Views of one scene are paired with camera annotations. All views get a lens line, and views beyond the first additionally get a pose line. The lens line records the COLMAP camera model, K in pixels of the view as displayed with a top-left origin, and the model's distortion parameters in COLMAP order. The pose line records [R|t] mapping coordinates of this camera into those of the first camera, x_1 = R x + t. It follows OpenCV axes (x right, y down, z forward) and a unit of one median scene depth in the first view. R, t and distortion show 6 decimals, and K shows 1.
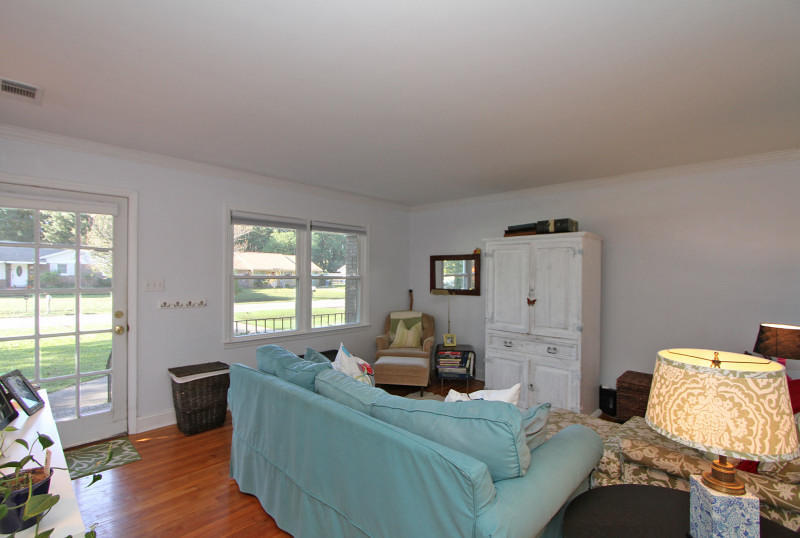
lens RADIAL K [[370.4, 0, 391.2], [0, 370.4, 275.7], [0, 0, 1]] dist [-0.020614, 0.002342]
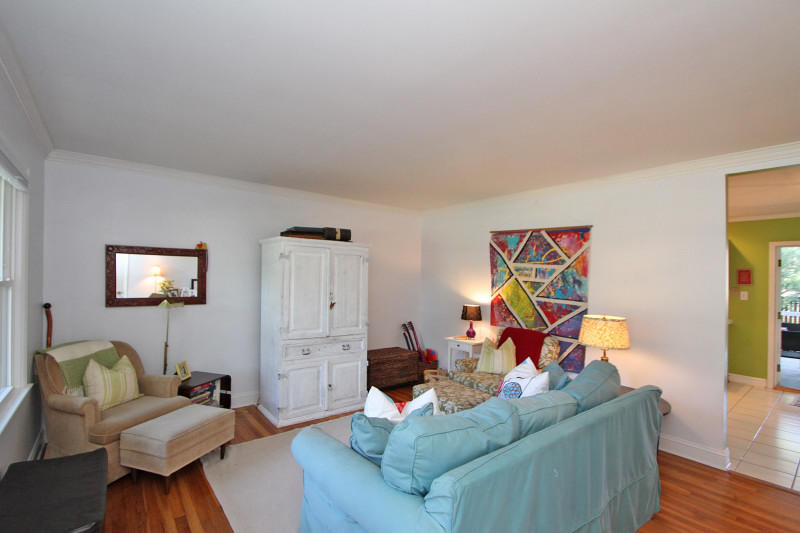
lens RADIAL K [[370.4, 0, 391.1], [0, 370.4, 267.5], [0, 0, 1]] dist [-0.020614, 0.002342]
pose [[0.159350, 0.013884, 0.987125, -0.607528], [-0.015514, 0.999813, -0.011558, -0.024796], [-0.987100, -0.013472, 0.159536, 0.653370]]
